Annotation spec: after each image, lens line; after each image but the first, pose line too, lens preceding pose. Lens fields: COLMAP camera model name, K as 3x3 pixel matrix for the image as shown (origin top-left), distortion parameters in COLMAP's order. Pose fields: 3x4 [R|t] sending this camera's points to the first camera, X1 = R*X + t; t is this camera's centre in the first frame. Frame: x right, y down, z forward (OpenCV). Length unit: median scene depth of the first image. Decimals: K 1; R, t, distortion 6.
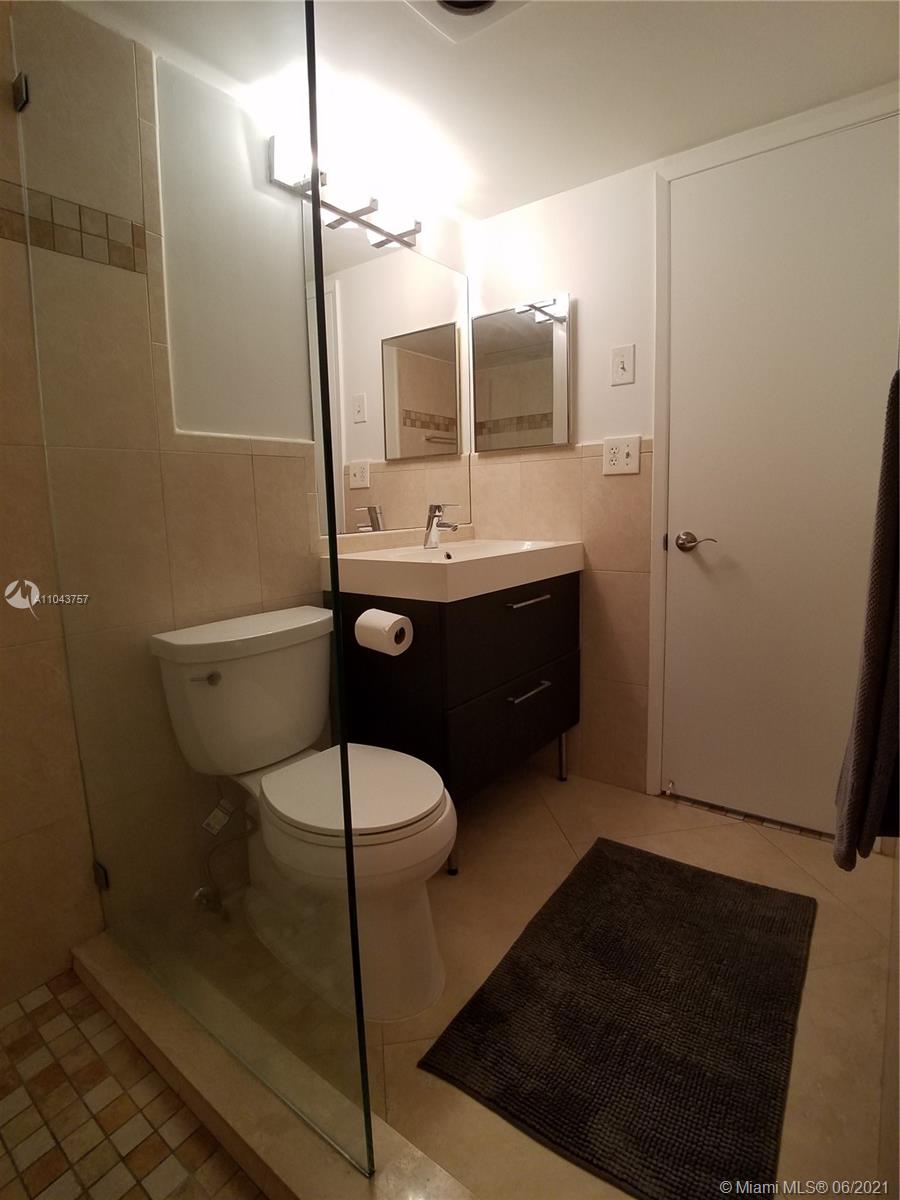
lens RADIAL K [[585.6, 0, 456.8], [0, 585.6, 593.8], [0, 0, 1]] dist [-0.047927, -0.000320]
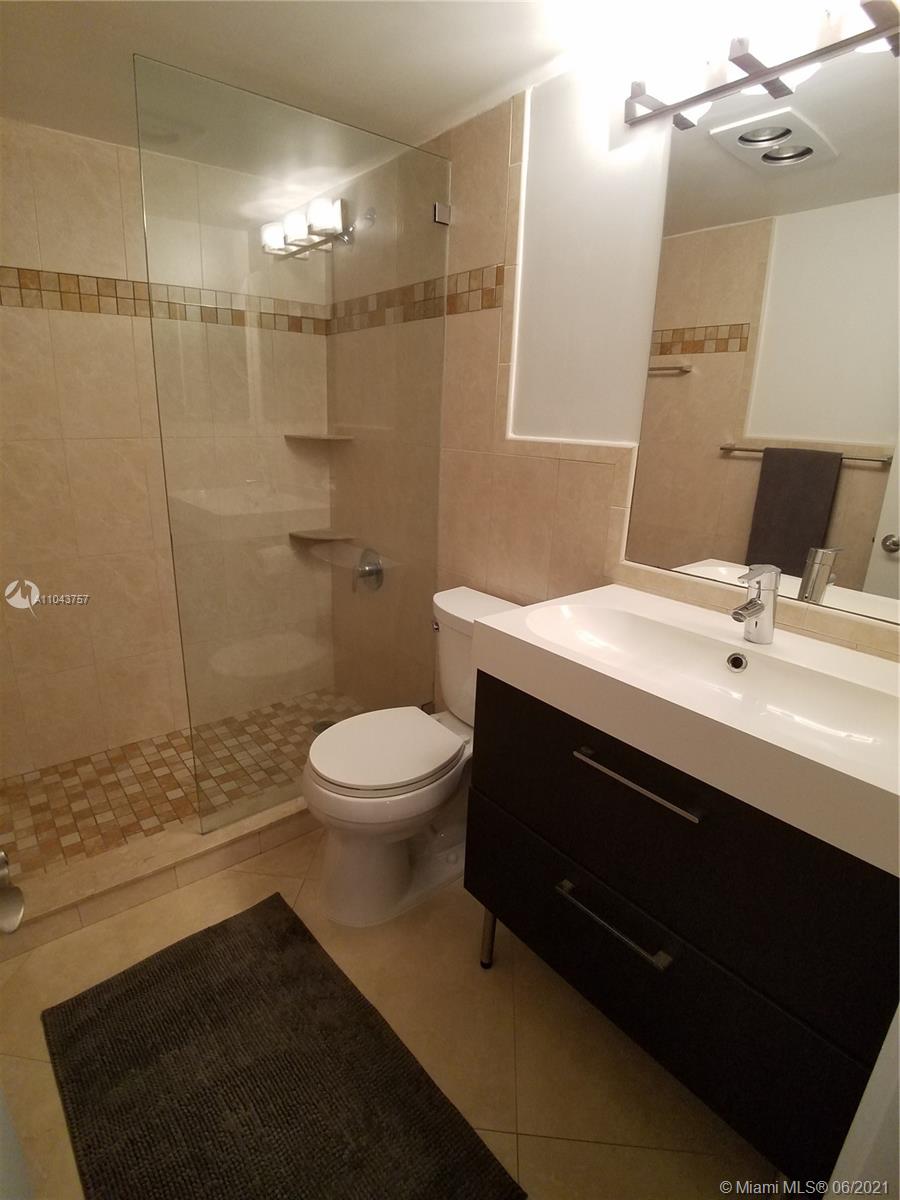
lens RADIAL K [[590.0, 0, 430.6], [0, 590.0, 587.5], [0, 0, 1]] dist [-0.012869, -0.040288]
pose [[-0.248647, 0.304575, -0.919461, 0.690289], [-0.156960, 0.924057, 0.348544, -0.351335], [0.955792, 0.230983, -0.181958, 1.020746]]
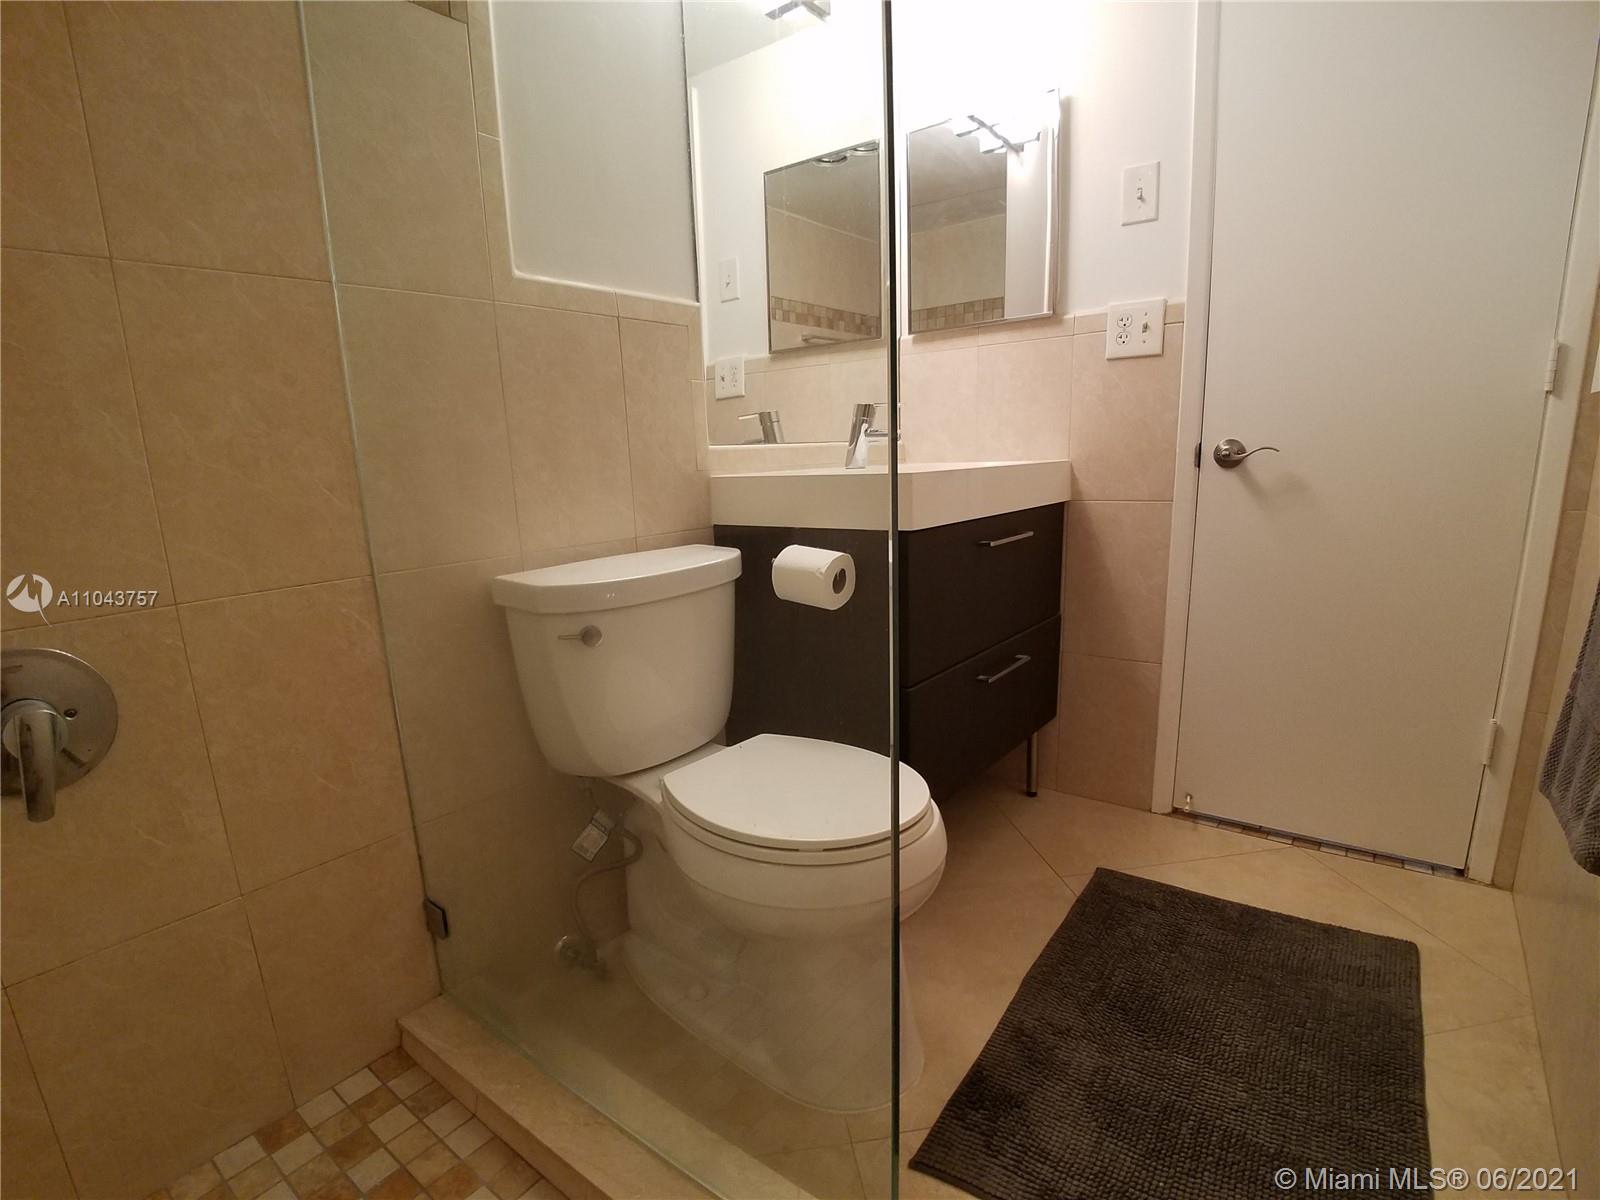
lens RADIAL K [[780.7, 0, 800.1], [0, 780.7, 650.2], [0, 0, 1]] dist [-0.047927, -0.000320]
pose [[0.999916, -0.007911, -0.010243, -0.134240], [0.008829, 0.995634, 0.092923, 0.066160], [0.009463, -0.093006, 0.995621, 0.069520]]
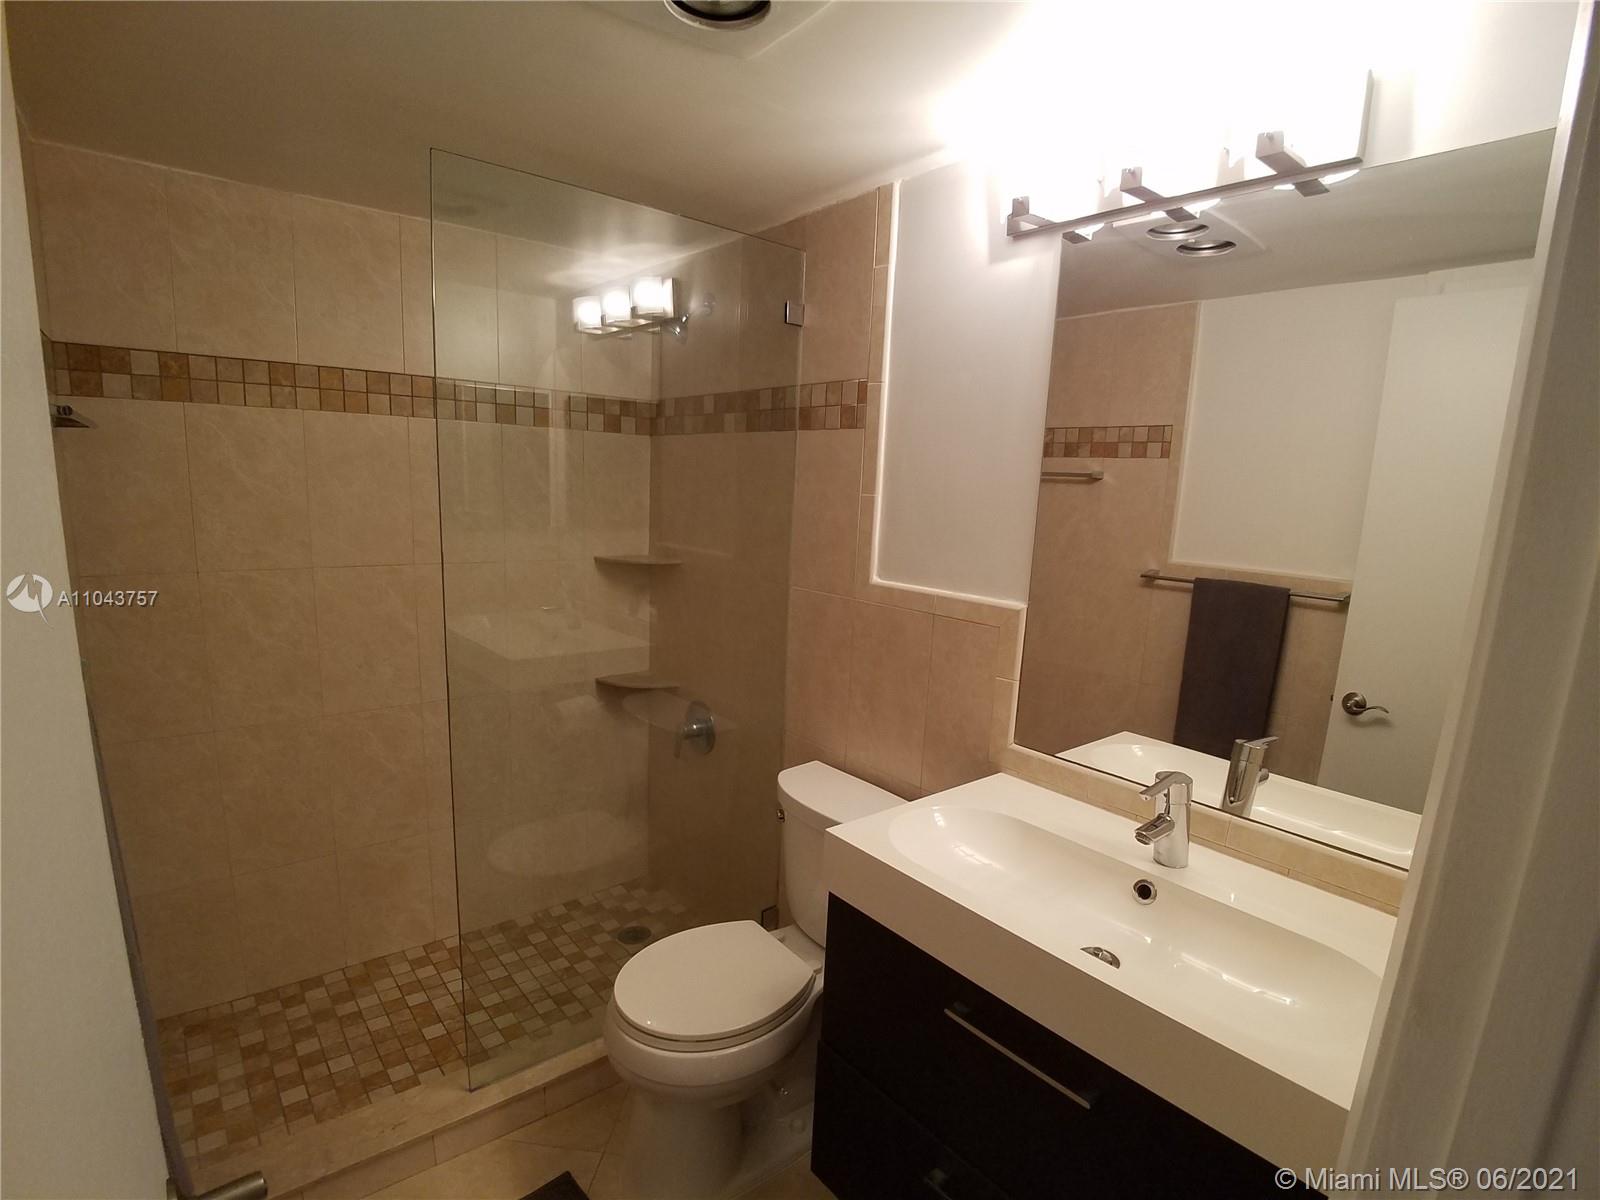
lens RADIAL K [[786.7, 0, 802.9], [0, 786.7, 629.4], [0, 0, 1]] dist [-0.012869, -0.040288]
pose [[-0.225574, 0.206775, -0.952030, 0.733230], [-0.176377, 0.952400, 0.248646, -0.458444], [0.958127, 0.224004, -0.178366, 1.022676]]
